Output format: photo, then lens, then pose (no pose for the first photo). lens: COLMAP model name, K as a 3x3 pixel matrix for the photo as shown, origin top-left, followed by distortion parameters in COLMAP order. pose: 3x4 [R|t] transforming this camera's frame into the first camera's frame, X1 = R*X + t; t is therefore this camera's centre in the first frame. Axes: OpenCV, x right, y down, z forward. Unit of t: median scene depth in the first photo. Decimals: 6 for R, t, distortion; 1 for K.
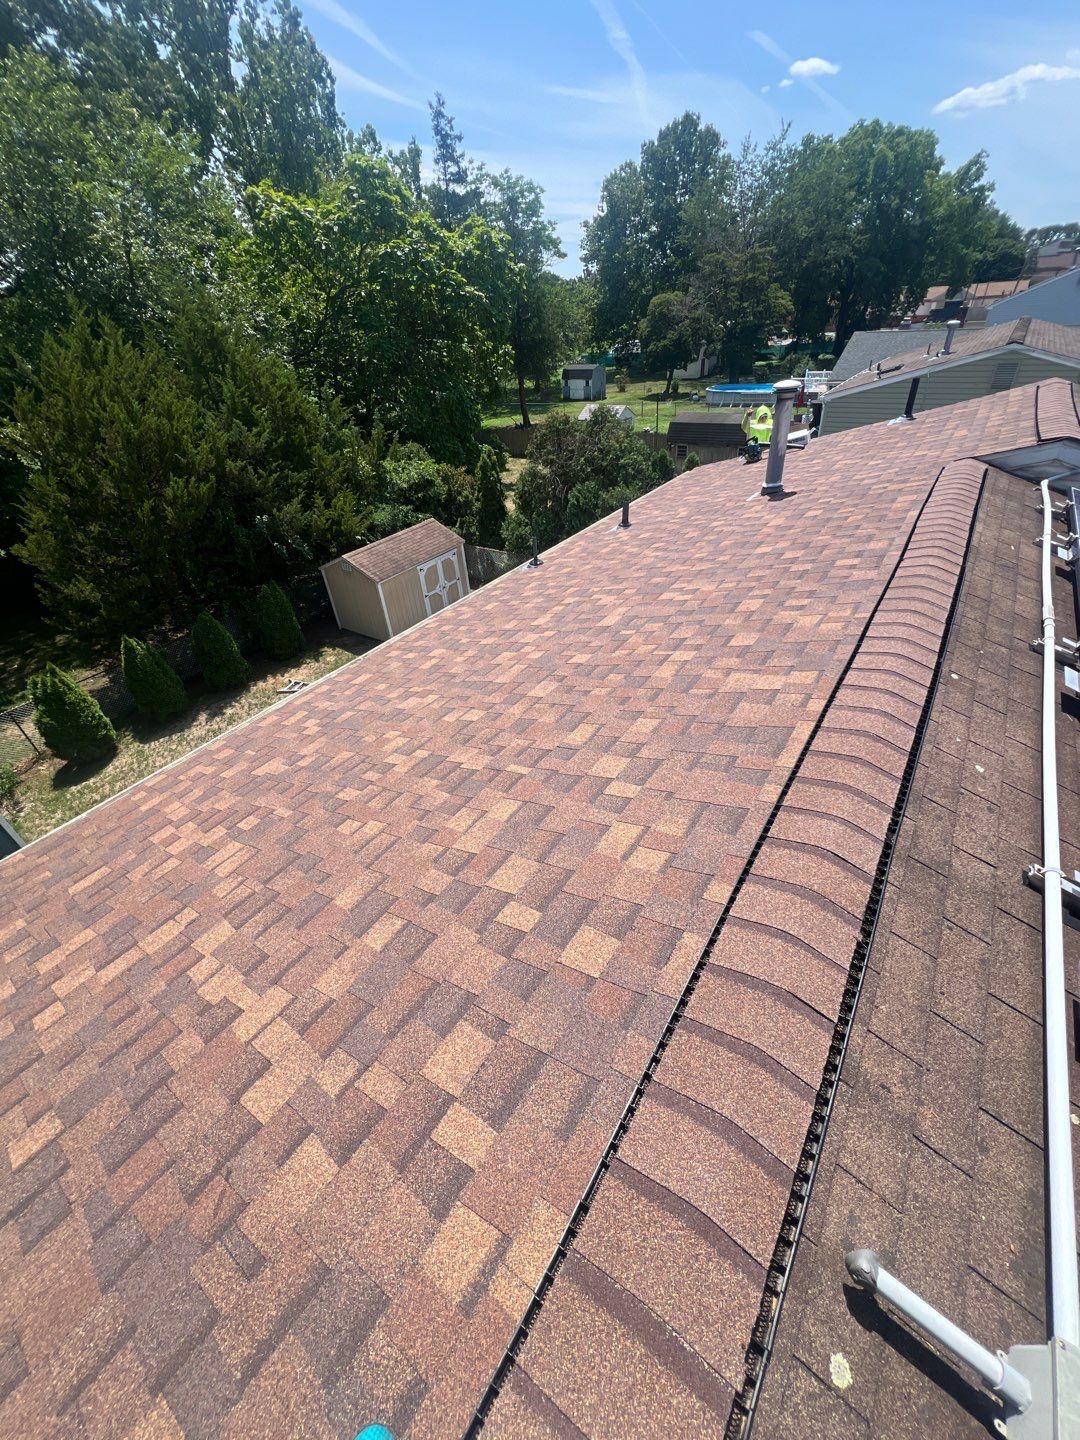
lens RADIAL K [[1006.9, 0, 540.0], [0, 1006.9, 720.0], [0, 0, 1]] dist [-0.000082, -0.001764]
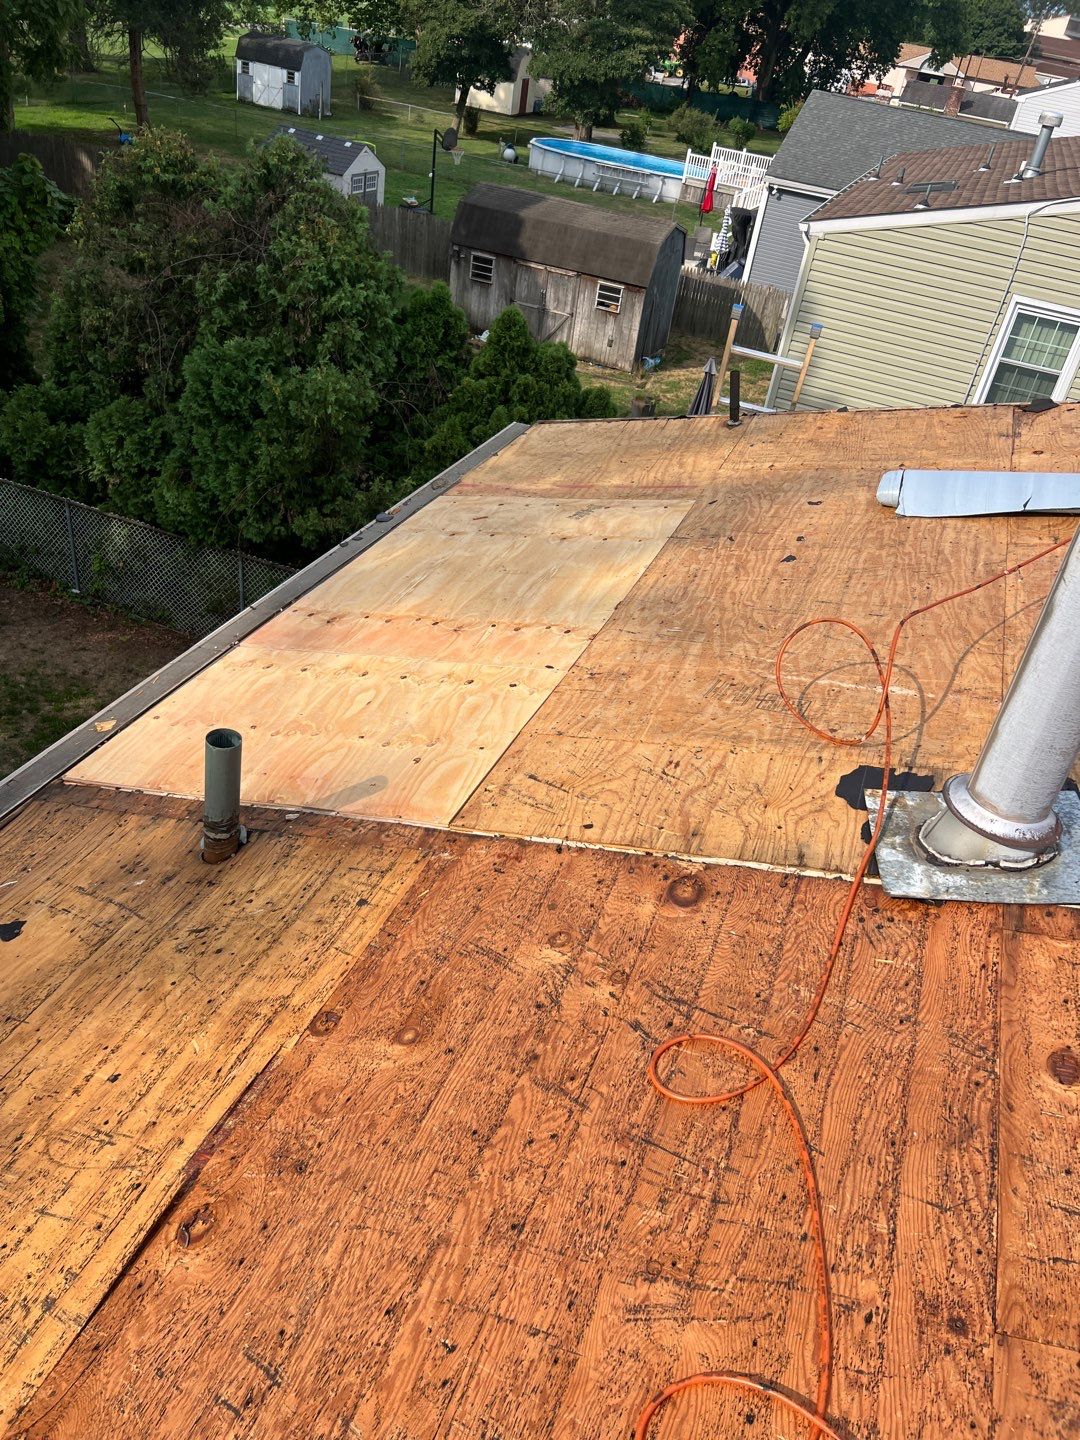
lens RADIAL K [[1064.0, 0, 540.0], [0, 1064.0, 720.0], [0, 0, 1]] dist [0.000323, -0.055503]
pose [[0.961267, 0.064295, 0.268015, 0.046234], [-0.114993, 0.977290, 0.177989, -0.141418], [-0.250485, -0.201915, 0.946830, 0.442431]]
